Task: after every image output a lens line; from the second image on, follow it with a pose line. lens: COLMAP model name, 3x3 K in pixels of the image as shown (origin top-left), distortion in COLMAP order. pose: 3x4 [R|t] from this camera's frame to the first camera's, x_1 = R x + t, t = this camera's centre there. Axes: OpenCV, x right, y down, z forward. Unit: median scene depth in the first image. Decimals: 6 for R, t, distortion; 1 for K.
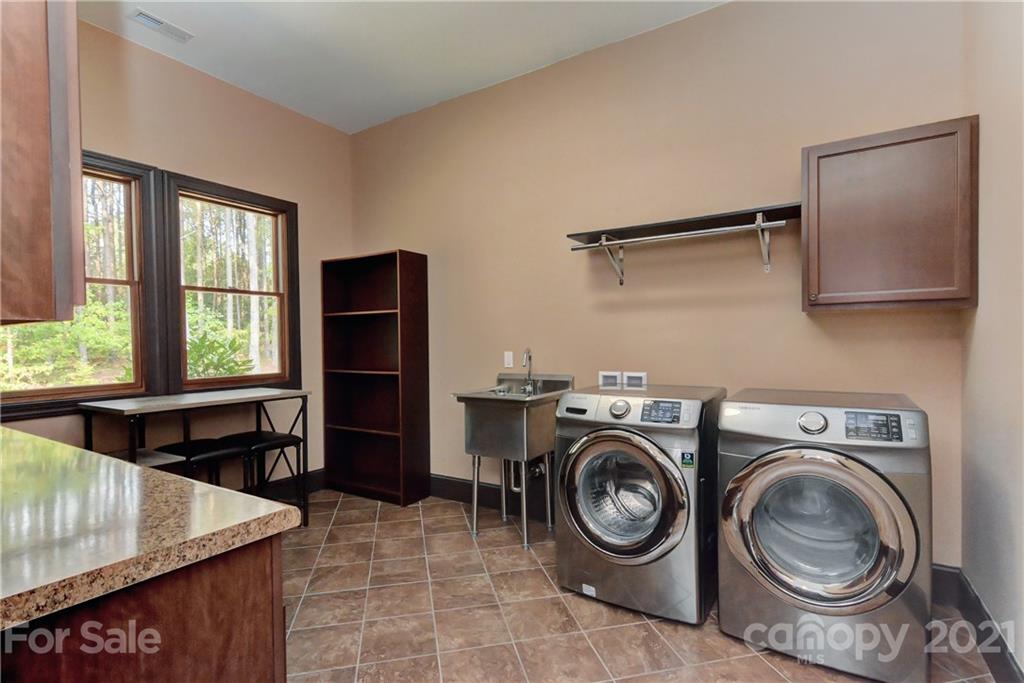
lens RADIAL K [[505.0, 0, 502.7], [0, 505.0, 343.1], [0, 0, 1]] dist [0.008785, -0.003651]
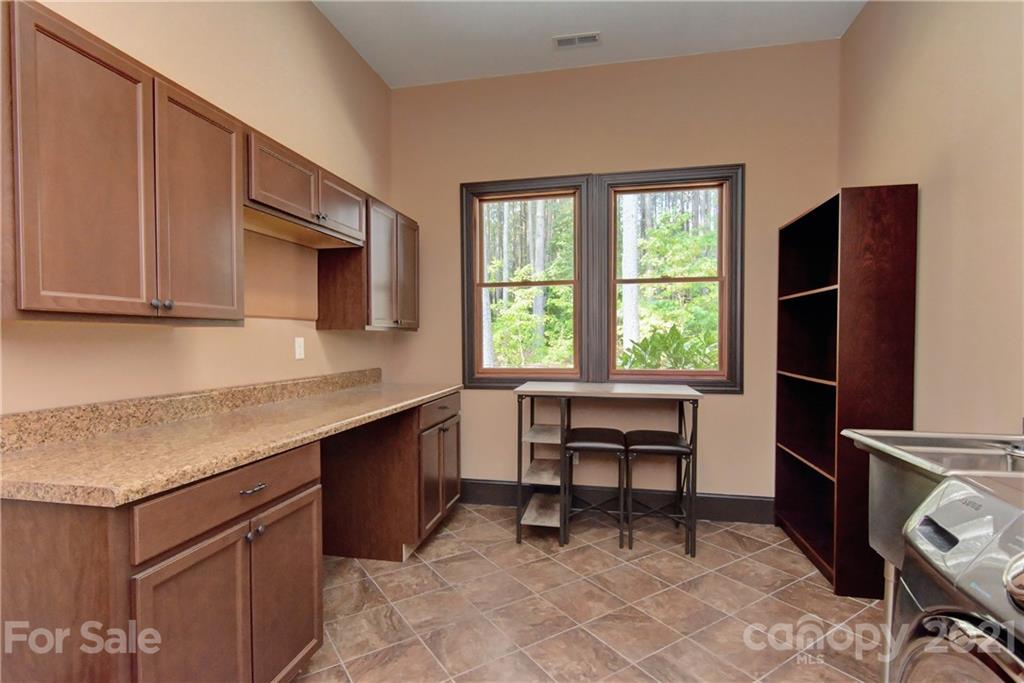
lens RADIAL K [[505.0, 0, 508.6], [0, 505.0, 344.8], [0, 0, 1]] dist [0.008785, -0.003651]
pose [[0.353310, 0.026586, -0.935129, 0.277645], [-0.005798, 0.999639, 0.026229, -0.005506], [0.935488, -0.003845, 0.353336, 0.438326]]
